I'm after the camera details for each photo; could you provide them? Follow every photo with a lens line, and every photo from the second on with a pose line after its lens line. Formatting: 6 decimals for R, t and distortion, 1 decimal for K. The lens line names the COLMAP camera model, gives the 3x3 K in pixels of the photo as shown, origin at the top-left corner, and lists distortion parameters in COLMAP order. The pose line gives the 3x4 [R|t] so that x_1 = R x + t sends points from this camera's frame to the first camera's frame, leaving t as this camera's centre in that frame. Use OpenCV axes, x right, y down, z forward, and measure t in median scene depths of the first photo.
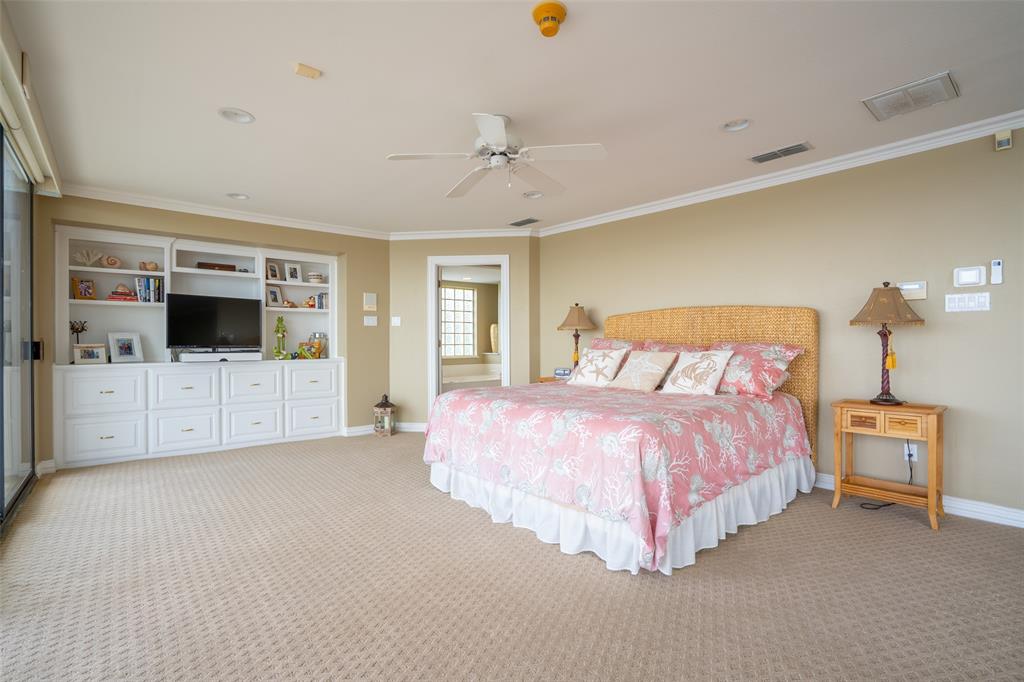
lens RADIAL K [[471.9, 0, 512.0], [0, 471.9, 341.0], [0, 0, 1]] dist [-0.056296, 0.022480]
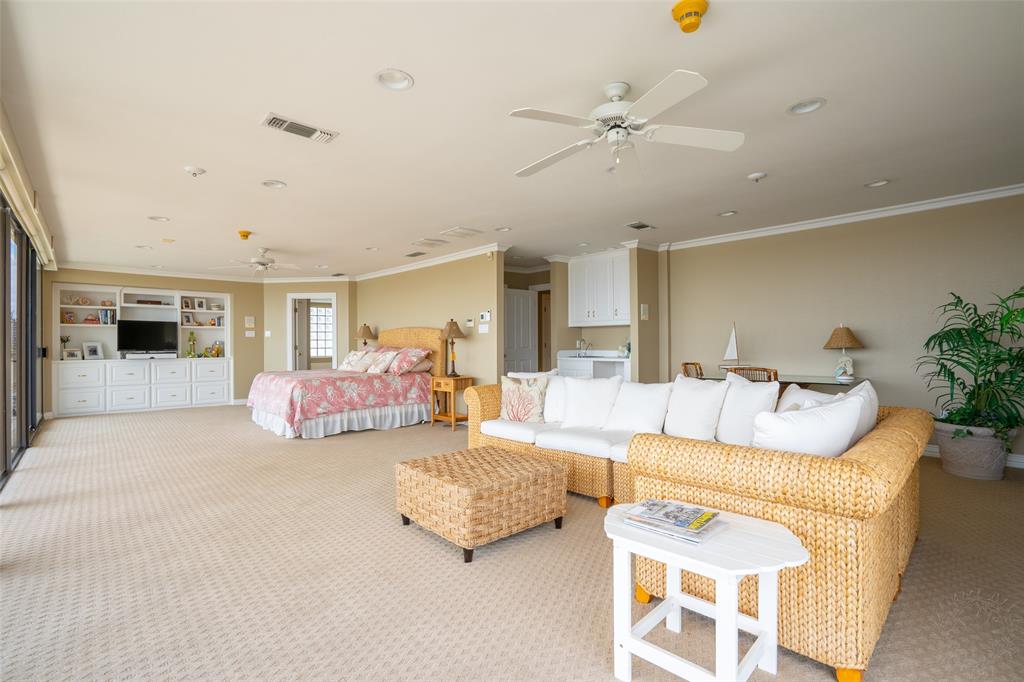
lens RADIAL K [[471.9, 0, 512.0], [0, 471.9, 341.0], [0, 0, 1]] dist [-0.056296, 0.022480]
pose [[0.999072, -0.002505, 0.042994, 0.628295], [0.002717, 0.999984, -0.004871, -0.009514], [-0.042981, 0.004983, 0.999063, -0.749871]]
